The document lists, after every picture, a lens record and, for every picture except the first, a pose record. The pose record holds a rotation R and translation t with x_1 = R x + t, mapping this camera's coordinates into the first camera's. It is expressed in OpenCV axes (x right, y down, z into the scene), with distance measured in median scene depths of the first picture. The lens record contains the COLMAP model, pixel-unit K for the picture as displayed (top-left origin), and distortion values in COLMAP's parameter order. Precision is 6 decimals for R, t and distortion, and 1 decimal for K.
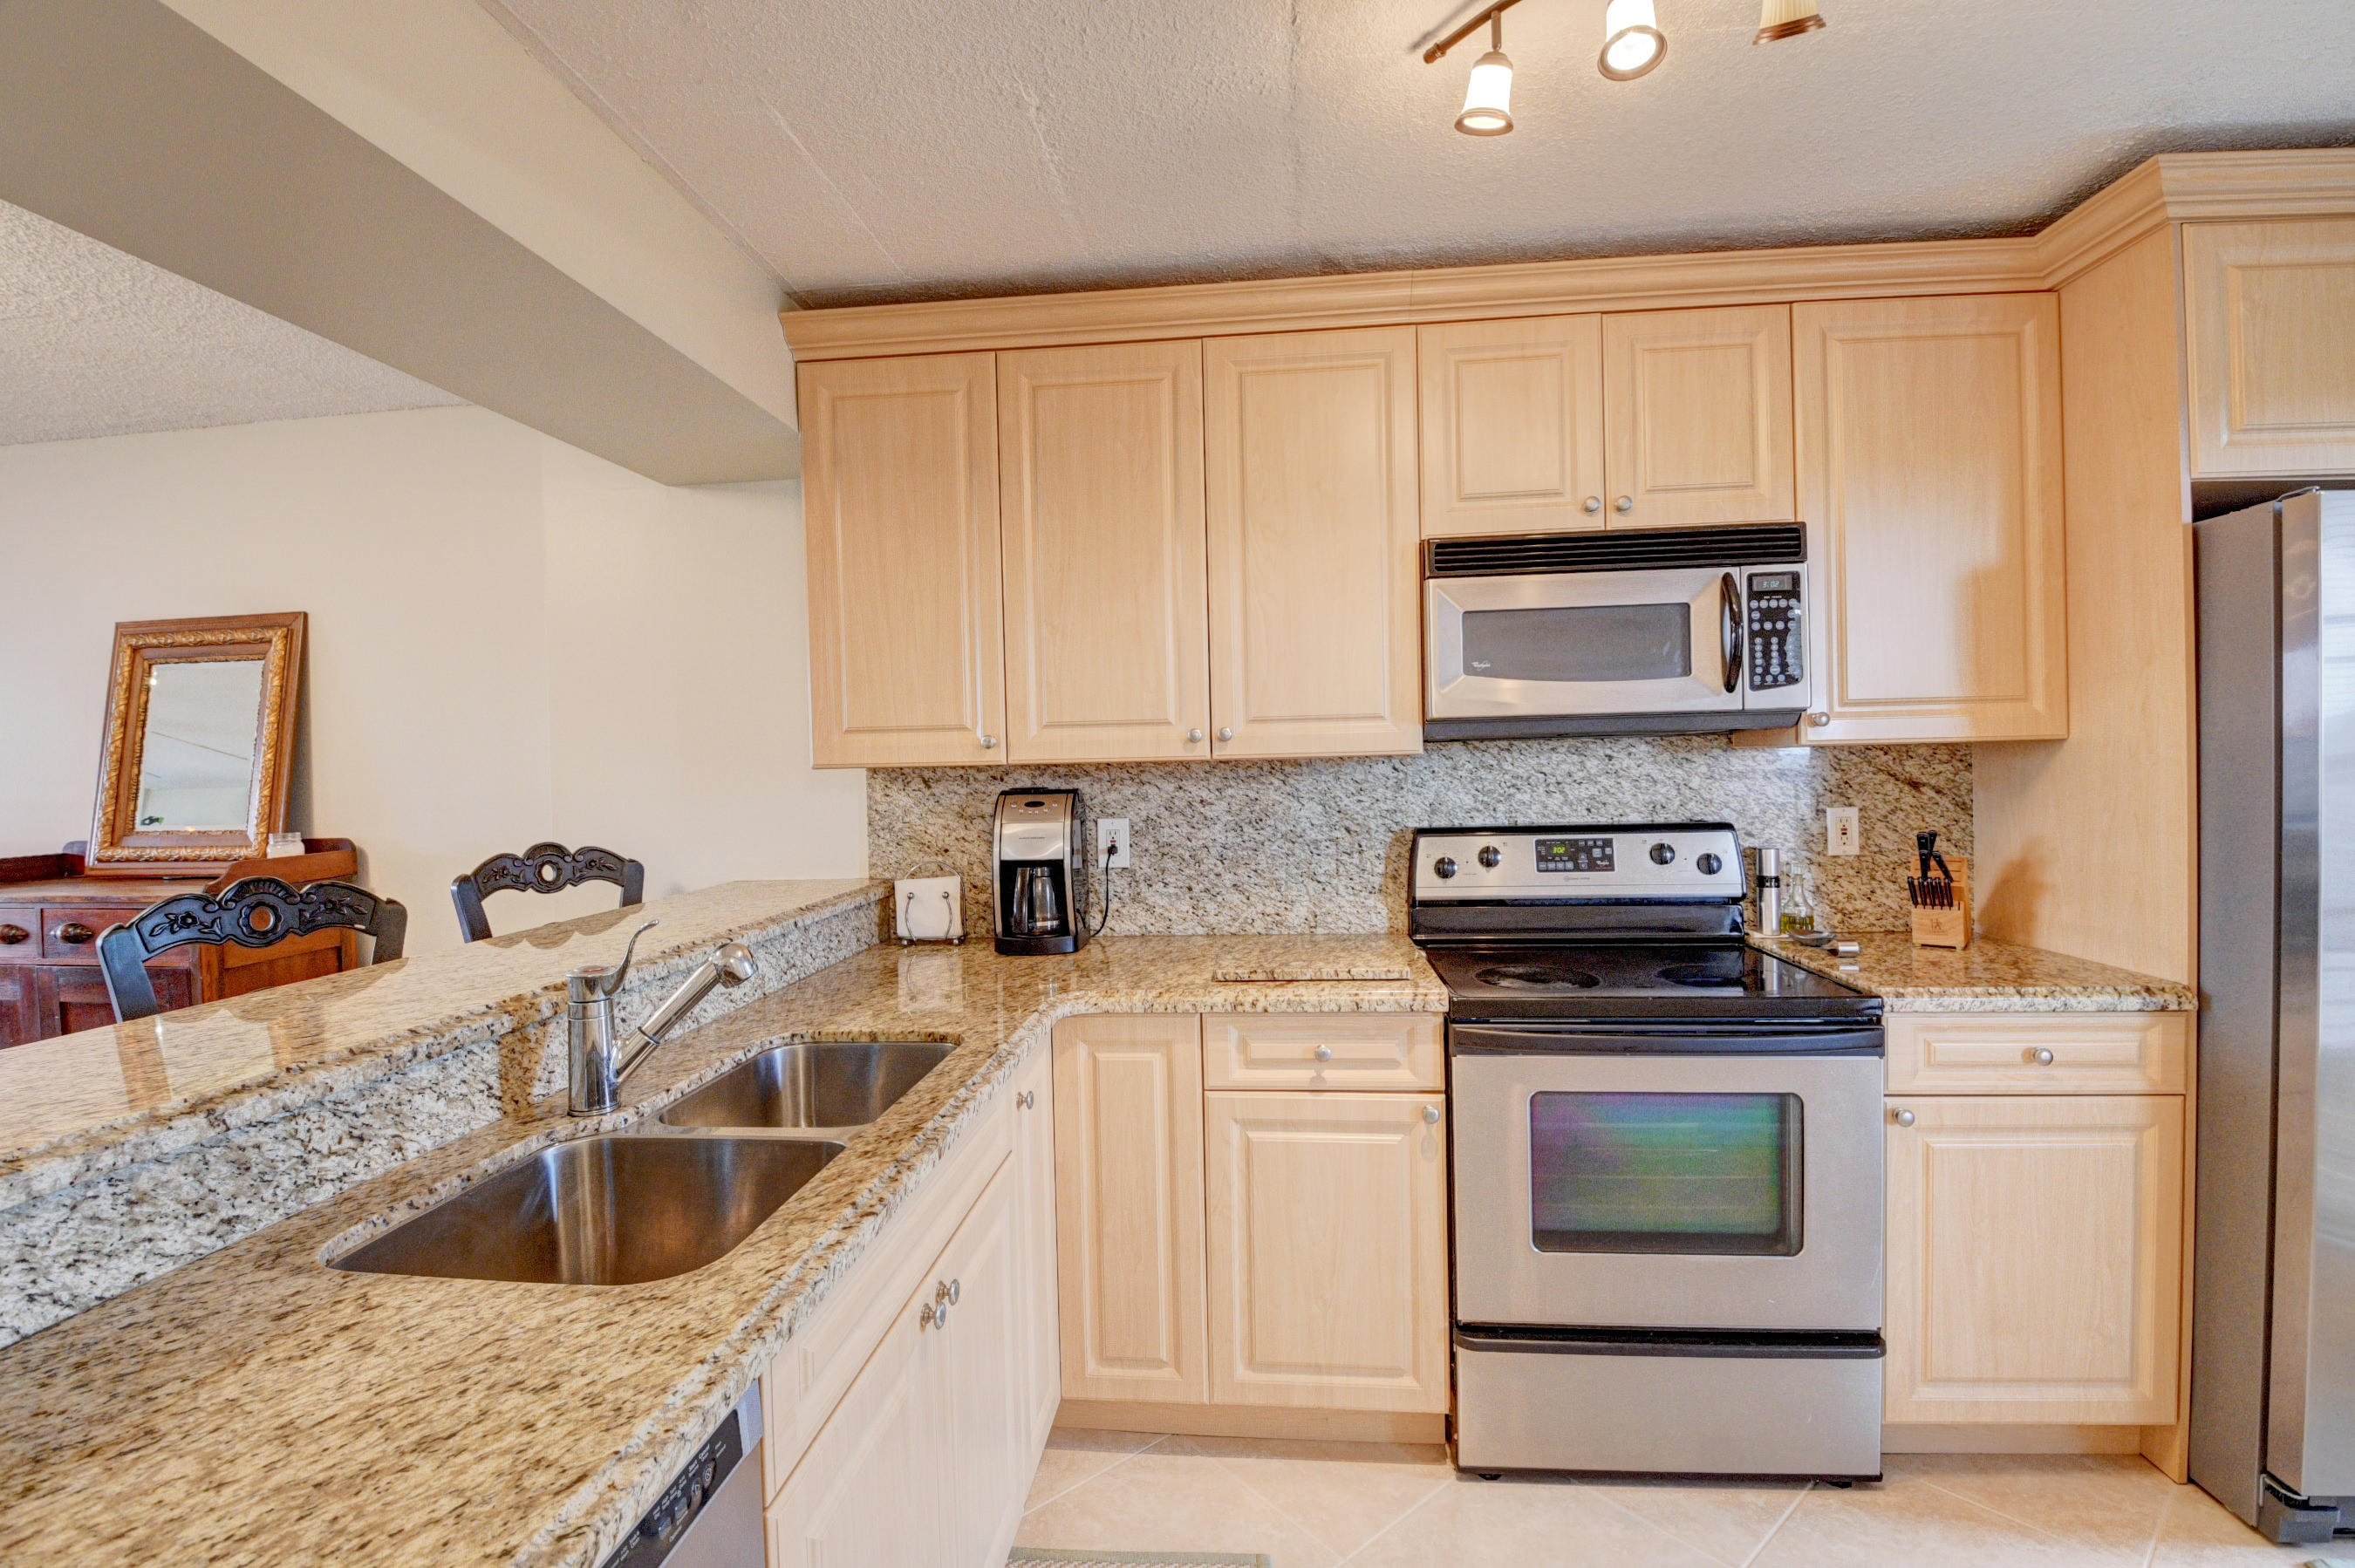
lens RADIAL K [[1035.1, 0, 1181.8], [0, 1035.1, 775.6], [0, 0, 1]] dist [0.019493, -0.031851]
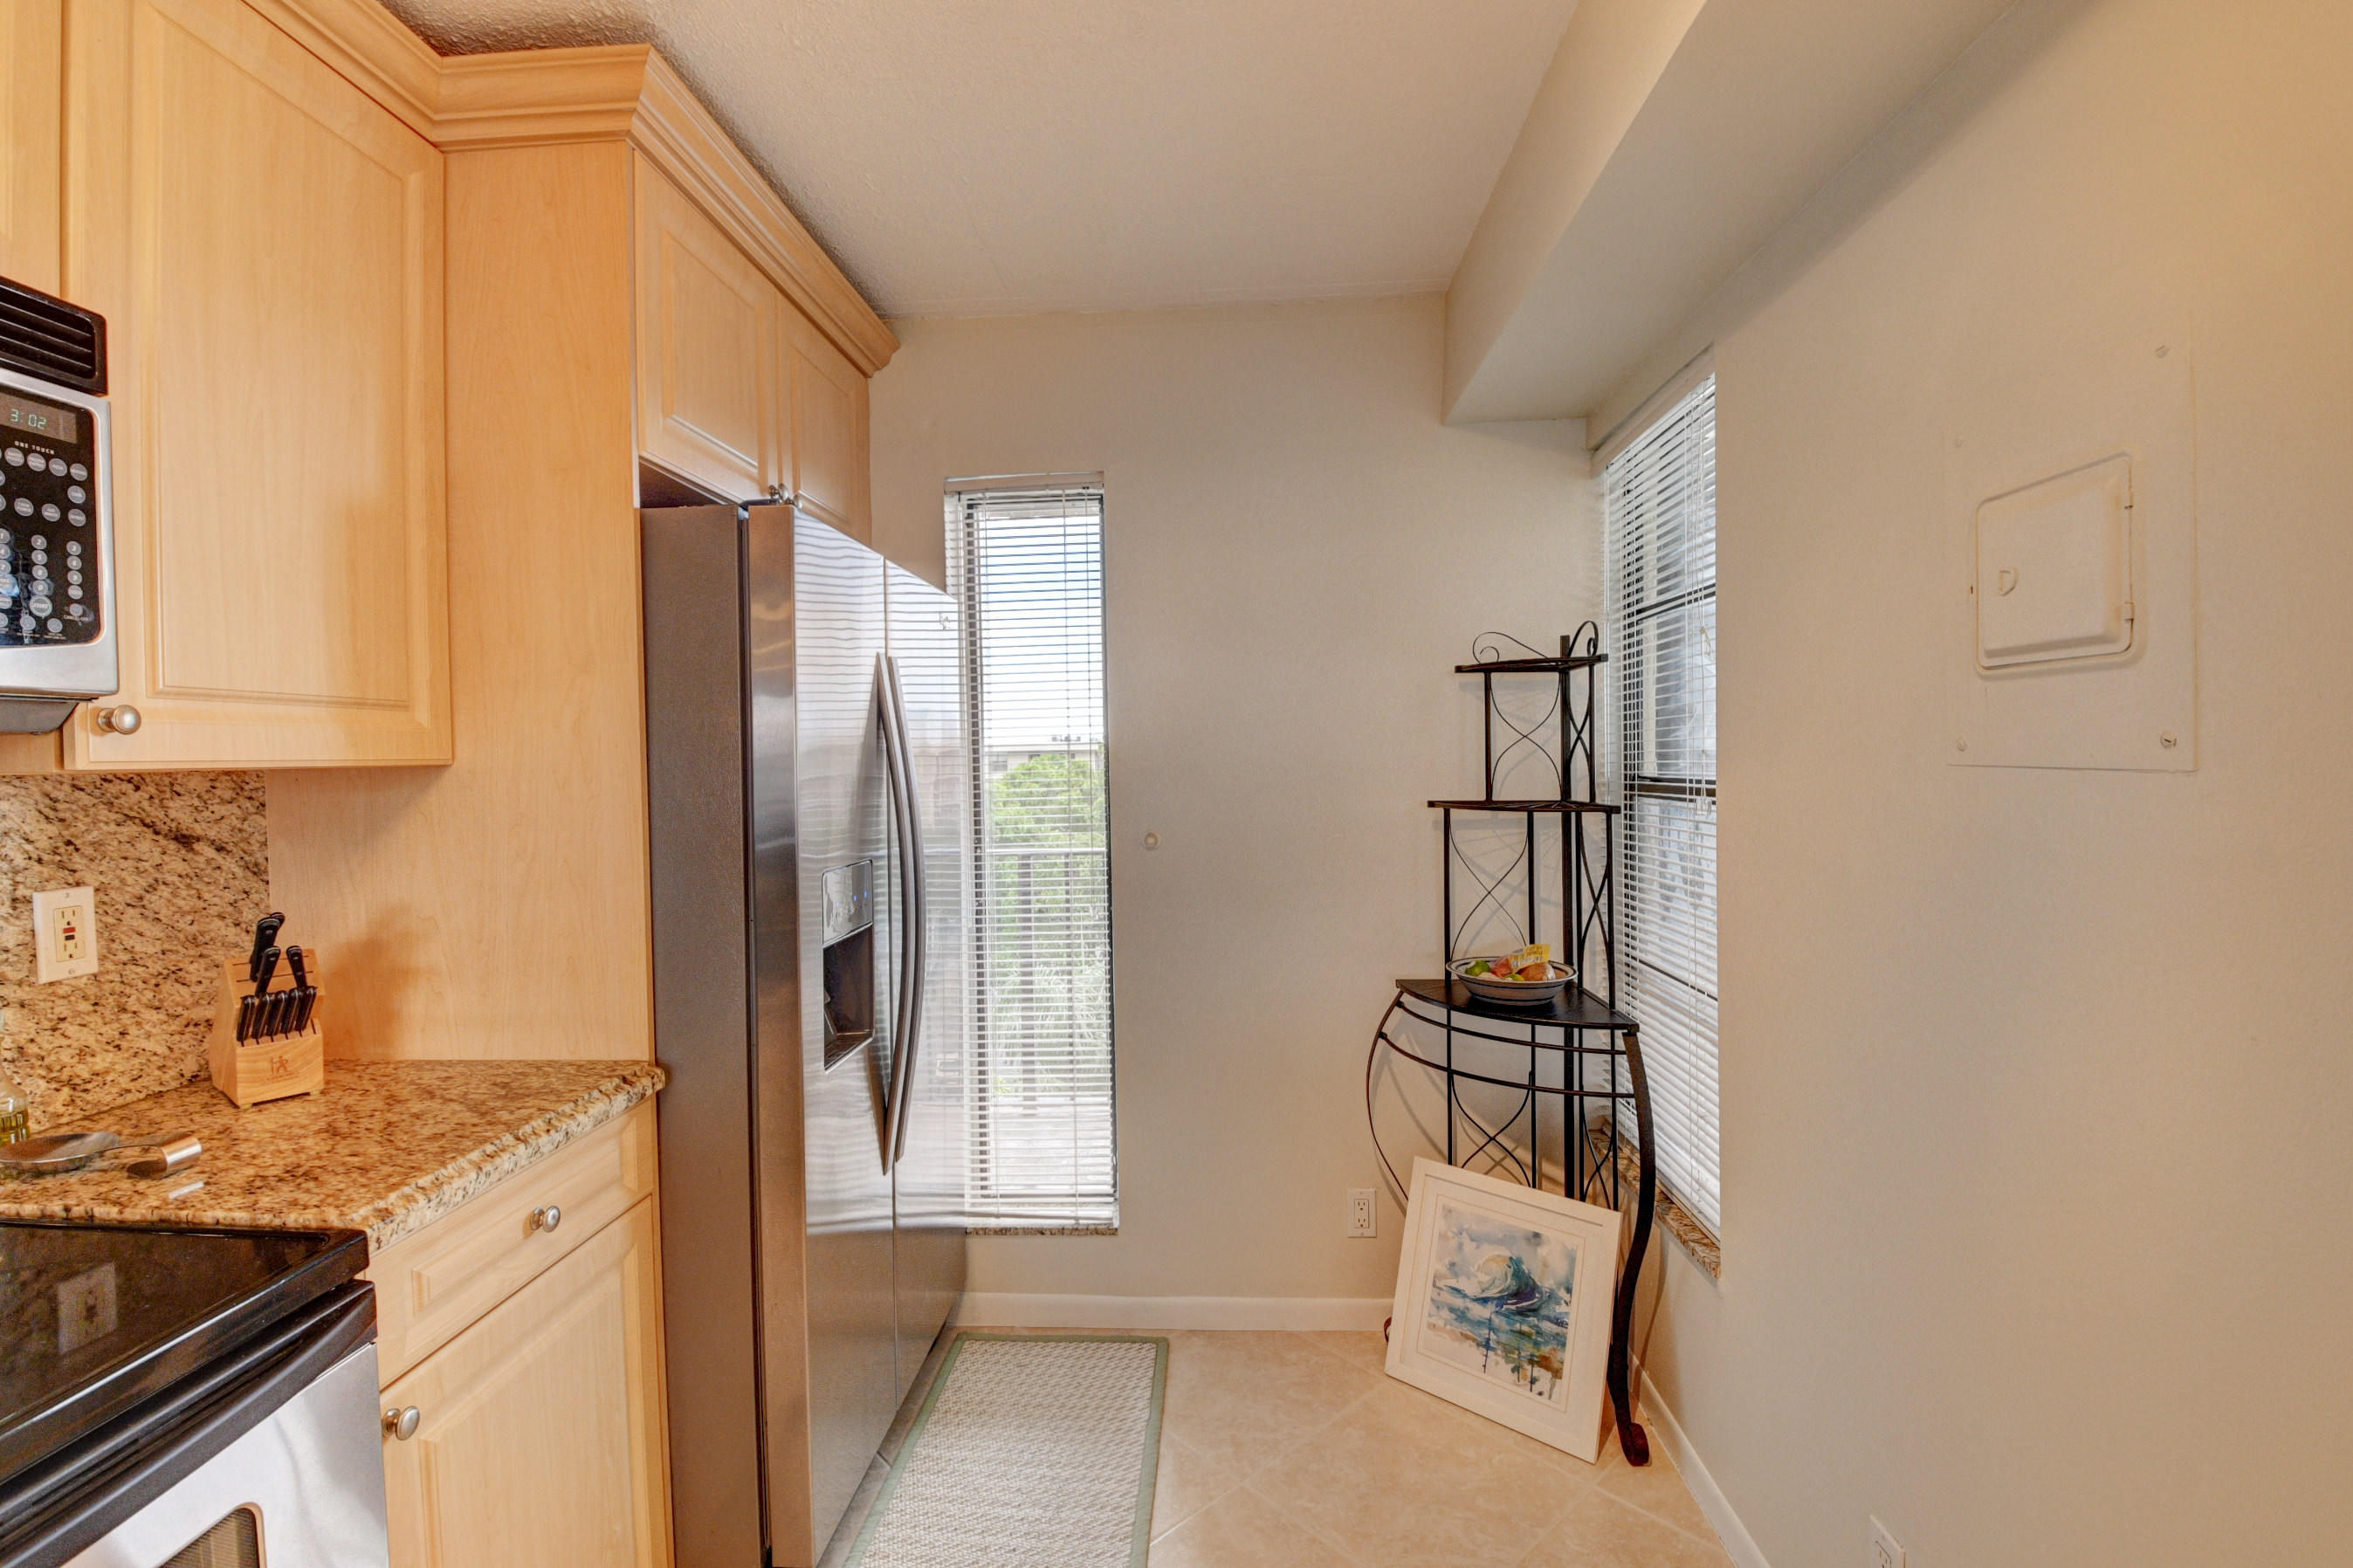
lens RADIAL K [[1043.4, 0, 1185.8], [0, 1043.4, 773.2], [0, 0, 1]] dist [-0.018666, -0.007996]
pose [[-0.048689, 0.006231, 0.998795, 0.089777], [0.033871, 0.999416, -0.004584, -0.007471], [-0.998240, 0.033607, -0.048872, 0.449304]]
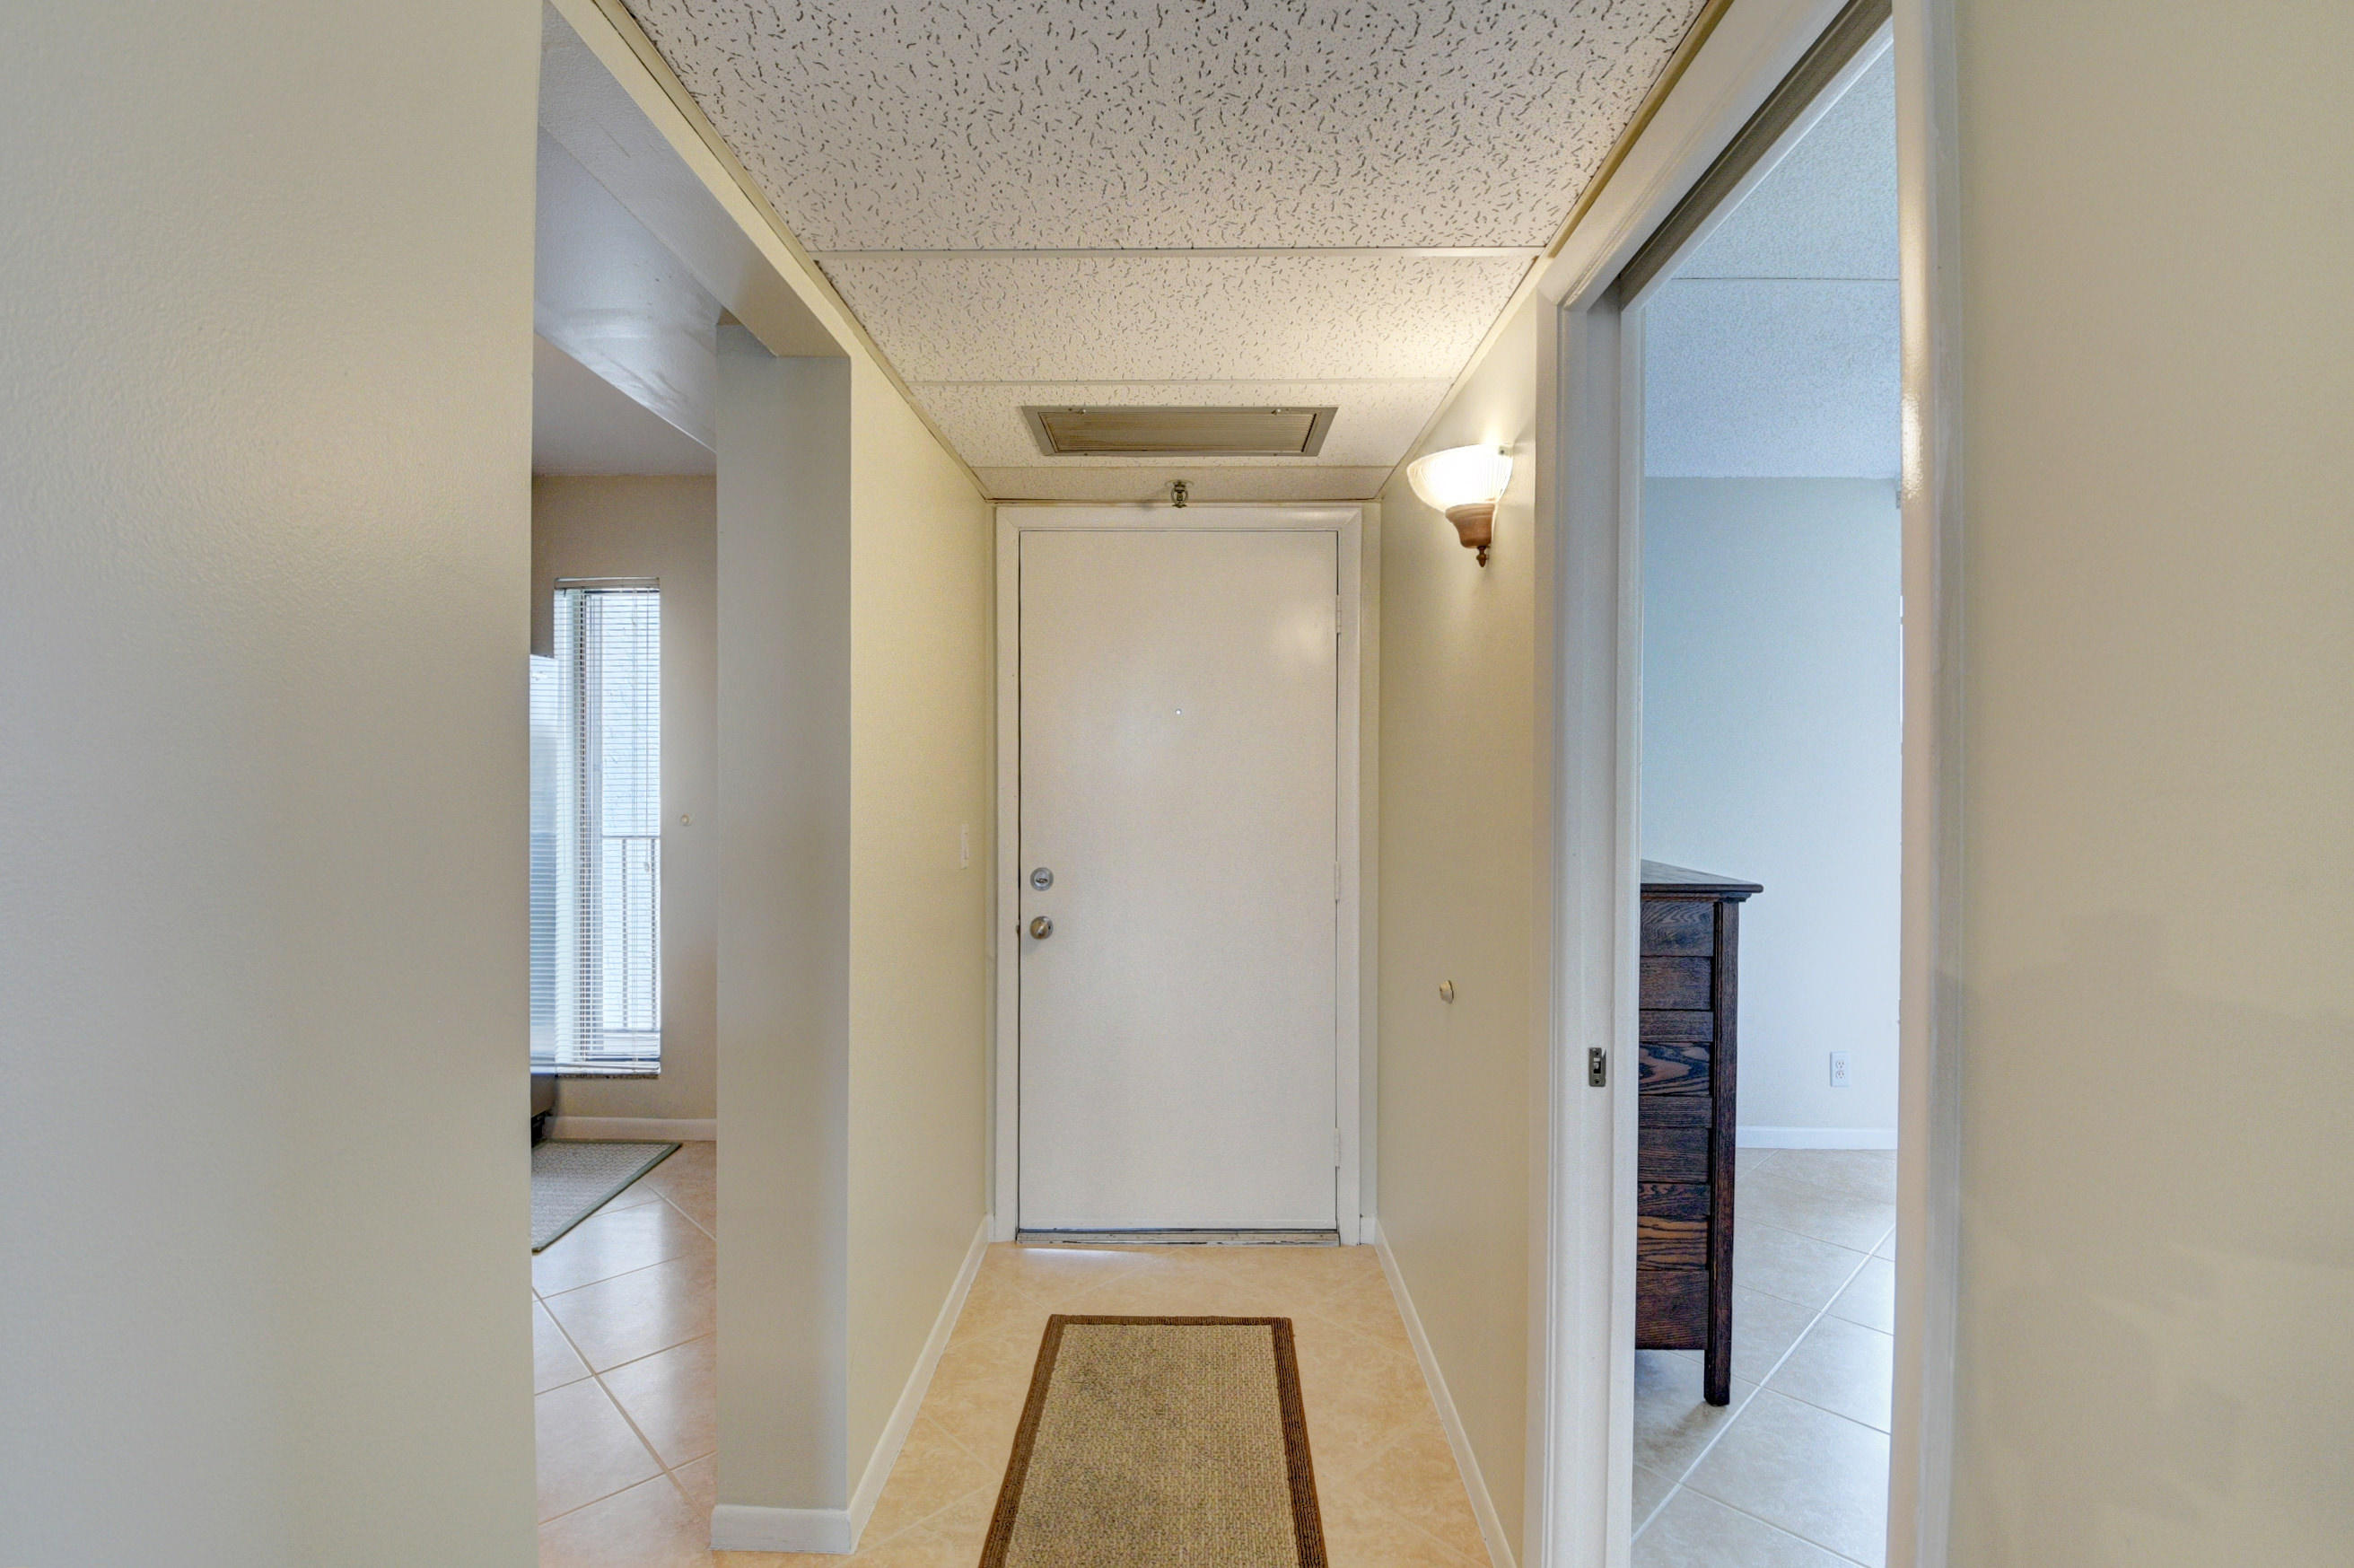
lens RADIAL K [[1075.9, 0, 1169.6], [0, 1075.9, 775.0], [0, 0, 1]] dist [0.018852, -0.028854]
pose [[-0.072311, 0.018964, 0.997202, -0.558965], [0.015550, 0.999719, -0.017884, 0.026270], [-0.997261, 0.014214, -0.072585, -0.173294]]
